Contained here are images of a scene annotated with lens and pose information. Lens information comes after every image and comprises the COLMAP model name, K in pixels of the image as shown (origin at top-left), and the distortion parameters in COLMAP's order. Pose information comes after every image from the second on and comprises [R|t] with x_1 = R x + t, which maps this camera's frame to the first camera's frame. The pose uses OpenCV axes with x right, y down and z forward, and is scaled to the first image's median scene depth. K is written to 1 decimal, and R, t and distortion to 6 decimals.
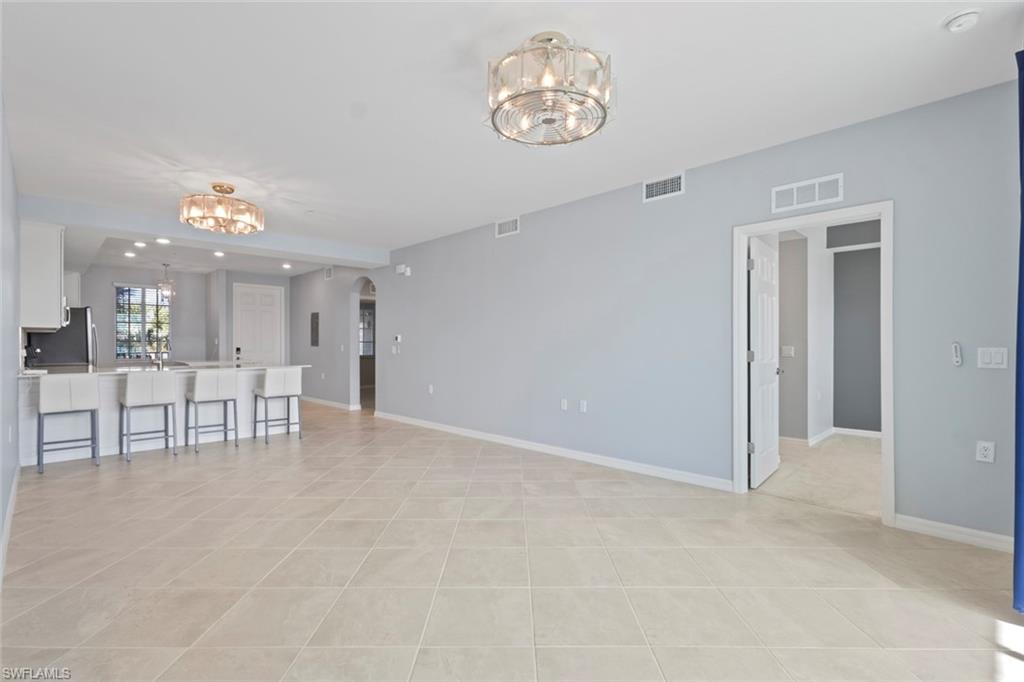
lens RADIAL K [[471.1, 0, 509.4], [0, 471.1, 345.5], [0, 0, 1]] dist [0.002492, 0.000440]
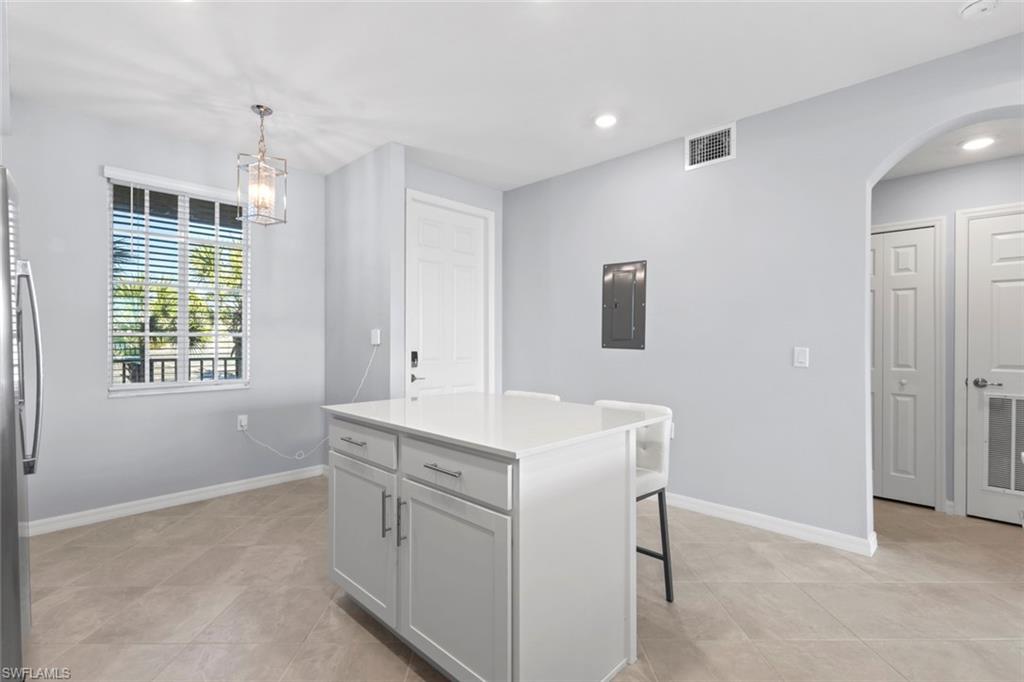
lens RADIAL K [[471.1, 0, 512.0], [0, 471.1, 341.0], [0, 0, 1]] dist [-0.001456, -0.000552]
pose [[0.999858, 0.002427, 0.016703, -0.555320], [-0.002412, 0.999997, -0.000892, -0.004764], [-0.016705, 0.000852, 0.999860, 0.661232]]
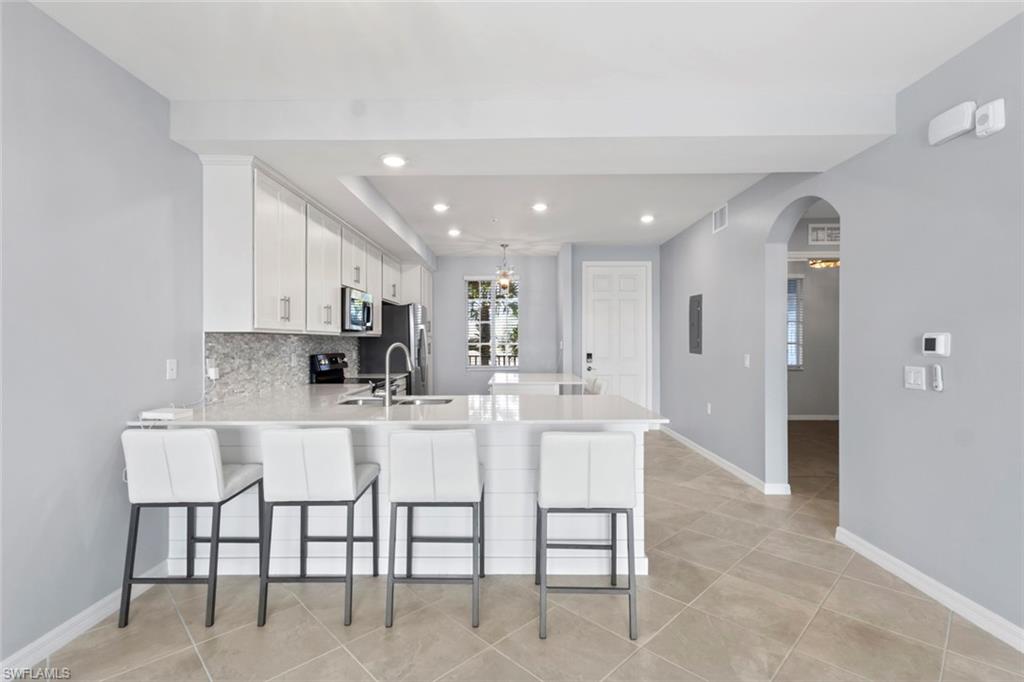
lens RADIAL K [[471.1, 0, 512.0], [0, 471.1, 341.0], [0, 0, 1]] dist [-0.001456, -0.000552]
pose [[0.707066, -0.002067, -0.707144, -0.177018], [0.000512, 0.999997, -0.002411, -0.013576], [0.707147, 0.001343, 0.707065, 0.467982]]
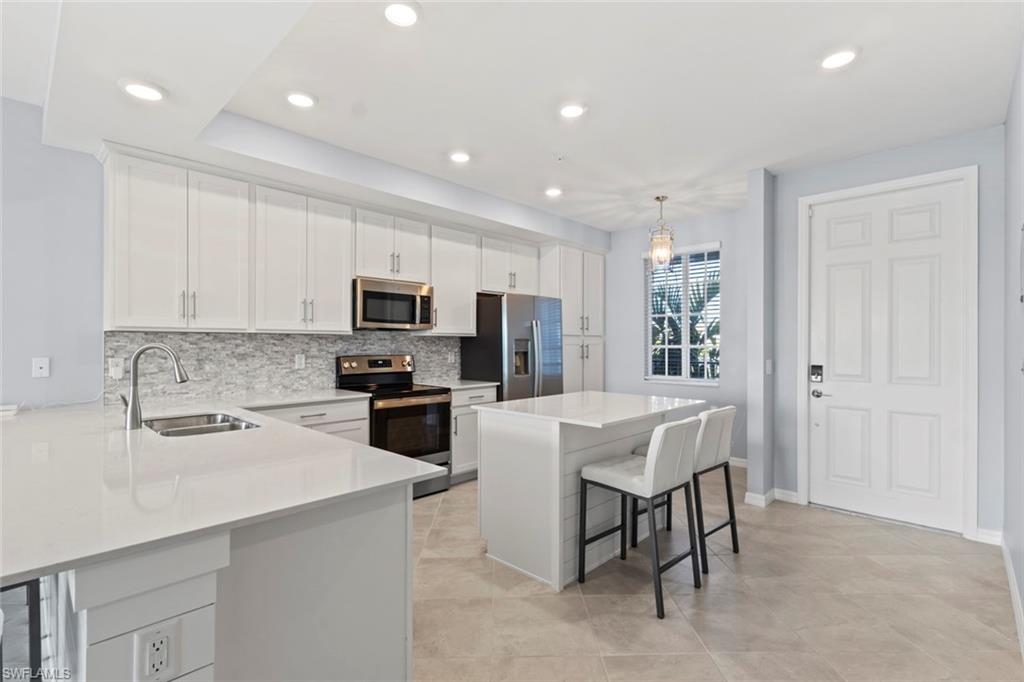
lens RADIAL K [[471.1, 0, 509.4], [0, 471.1, 345.5], [0, 0, 1]] dist [0.002492, 0.000440]
pose [[0.025143, 0.004157, -0.999675, -0.222860], [-0.003528, 0.999985, 0.004070, -0.013309], [0.999678, 0.003425, 0.025157, 0.827593]]
